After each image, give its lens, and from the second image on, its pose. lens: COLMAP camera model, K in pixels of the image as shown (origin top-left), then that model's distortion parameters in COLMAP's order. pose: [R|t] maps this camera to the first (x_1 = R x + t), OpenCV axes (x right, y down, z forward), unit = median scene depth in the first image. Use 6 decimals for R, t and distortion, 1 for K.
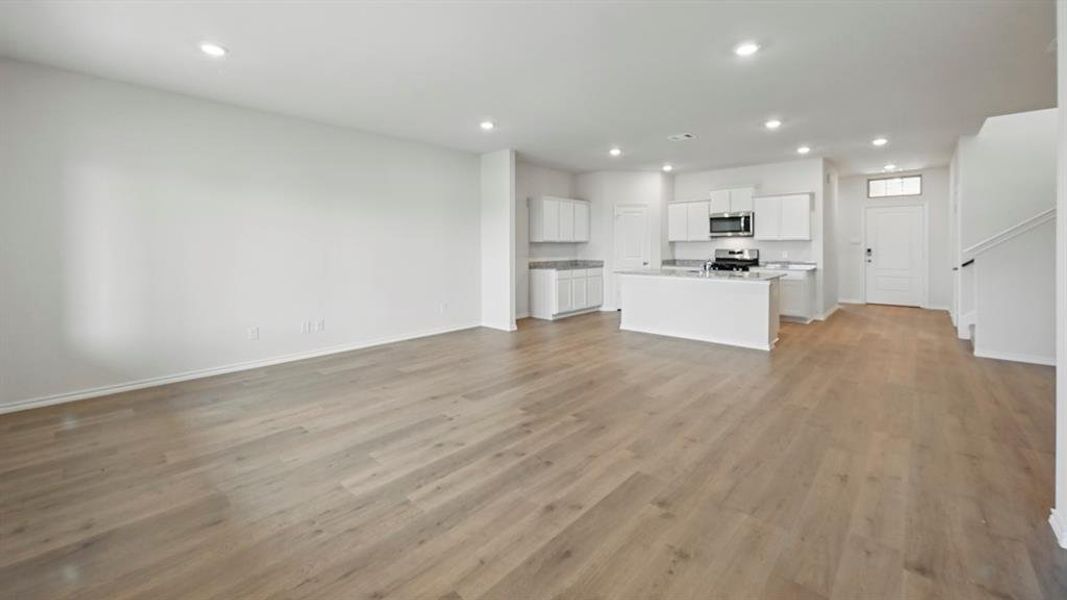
lens RADIAL K [[423.1, 0, 531.9], [0, 423.1, 244.6], [0, 0, 1]] dist [-0.001408, 0.000136]
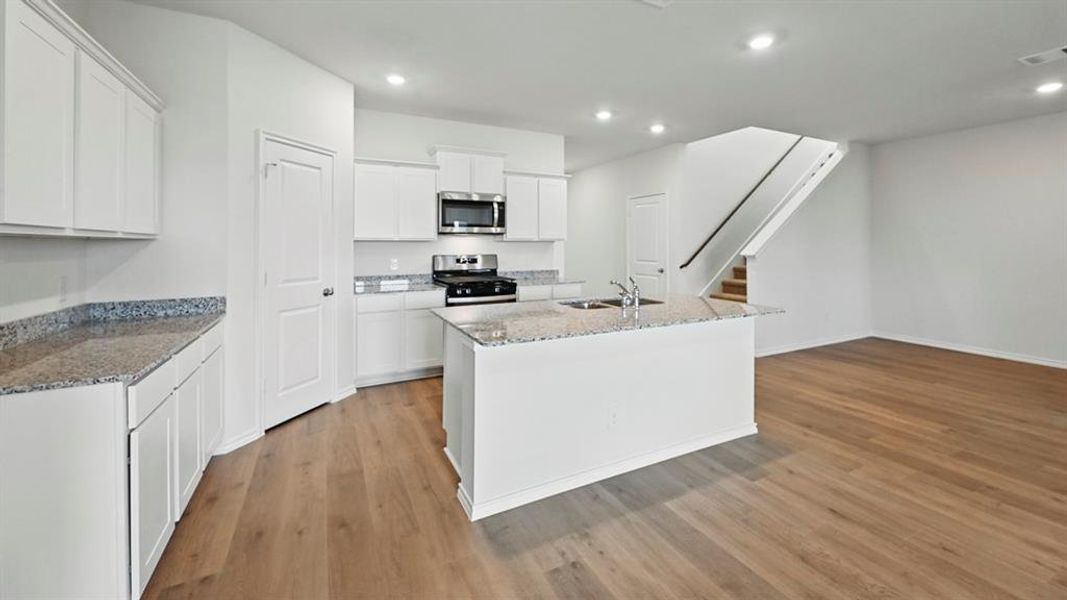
lens RADIAL K [[423.1, 0, 535.1], [0, 423.1, 245.3], [0, 0, 1]] dist [-0.001408, 0.000136]
pose [[0.354048, 0.004676, 0.935216, -0.051027], [0.000188, 0.999987, -0.005071, -0.000202], [-0.935227, 0.001972, 0.354043, 0.688357]]
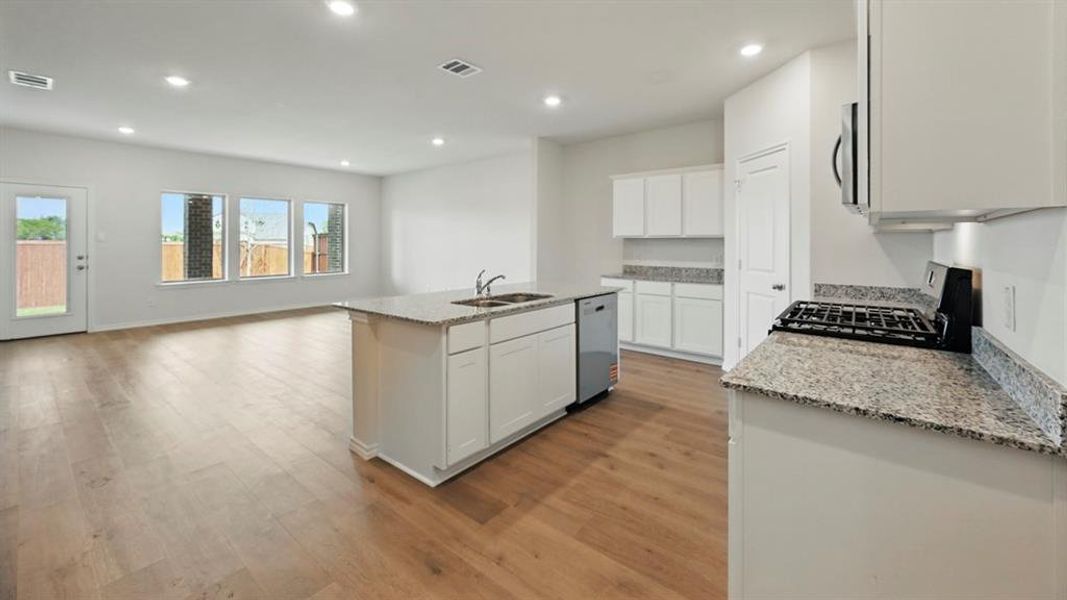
lens RADIAL K [[423.1, 0, 531.0], [0, 423.1, 242.6], [0, 0, 1]] dist [-0.001408, 0.000136]
pose [[0.059267, 0.004888, -0.998230, 0.697438], [-0.000606, 0.999988, 0.004861, -0.001875], [0.998242, 0.000317, 0.059269, 0.758526]]
